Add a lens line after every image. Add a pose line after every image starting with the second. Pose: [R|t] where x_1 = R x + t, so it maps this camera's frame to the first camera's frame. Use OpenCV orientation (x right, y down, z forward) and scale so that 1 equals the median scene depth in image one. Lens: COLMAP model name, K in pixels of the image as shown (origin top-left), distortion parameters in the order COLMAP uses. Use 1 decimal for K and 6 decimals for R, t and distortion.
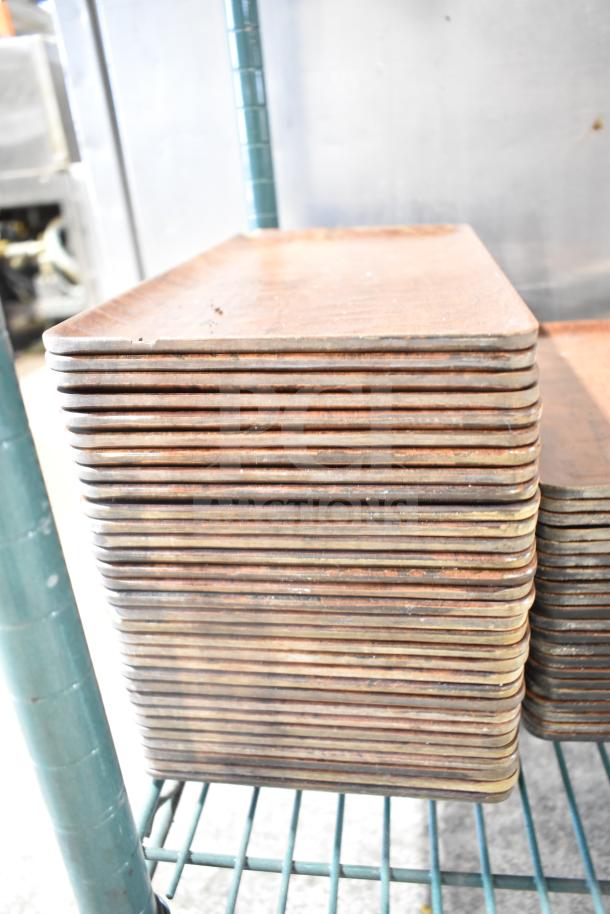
lens RADIAL K [[666.7, 0, 305.0], [0, 666.7, 457.0], [0, 0, 1]] dist [-0.008591, -0.006072]
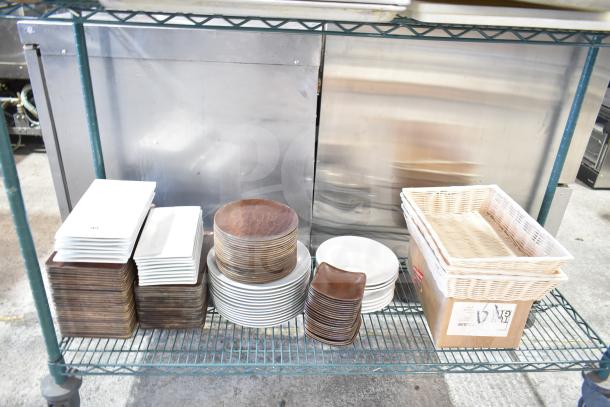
lens RADIAL K [[444.9, 0, 305.0], [0, 444.9, 203.5], [0, 0, 1]] dist [-0.008591, -0.006072]
pose [[0.971130, 0.045694, 0.234134, 0.829953], [-0.057230, 0.997447, 0.042714, -0.902362], [-0.231585, -0.054880, 0.971266, -3.018094]]
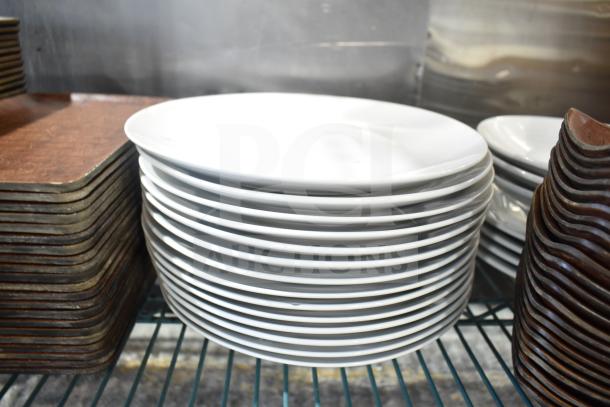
lens RADIAL K [[444.9, 0, 305.0], [0, 444.9, 203.5], [0, 0, 1]] dist [-0.008591, -0.006072]
pose [[0.975520, 0.062256, 0.210915, 1.139424], [-0.057066, 0.997901, -0.030607, 0.062716], [-0.212378, 0.017821, 0.977025, -0.095454]]
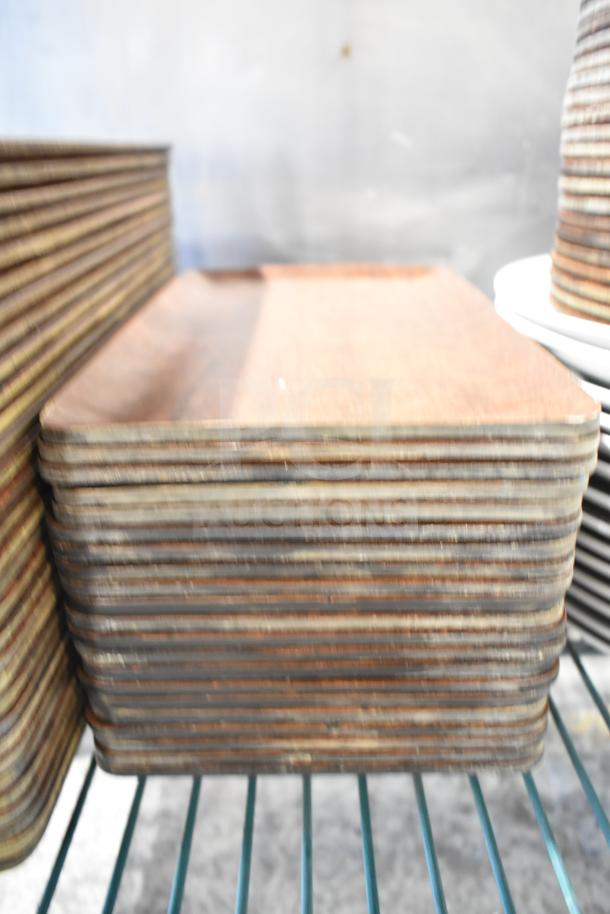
lens RADIAL K [[666.7, 0, 305.0], [0, 666.7, 457.0], [0, 0, 1]] dist [-0.008591, -0.006072]
pose [[0.988320, 0.016765, 0.151469, 0.494588], [-0.019047, 0.999726, 0.013629, 0.056602], [-0.151199, -0.016355, 0.988368, 0.255365]]
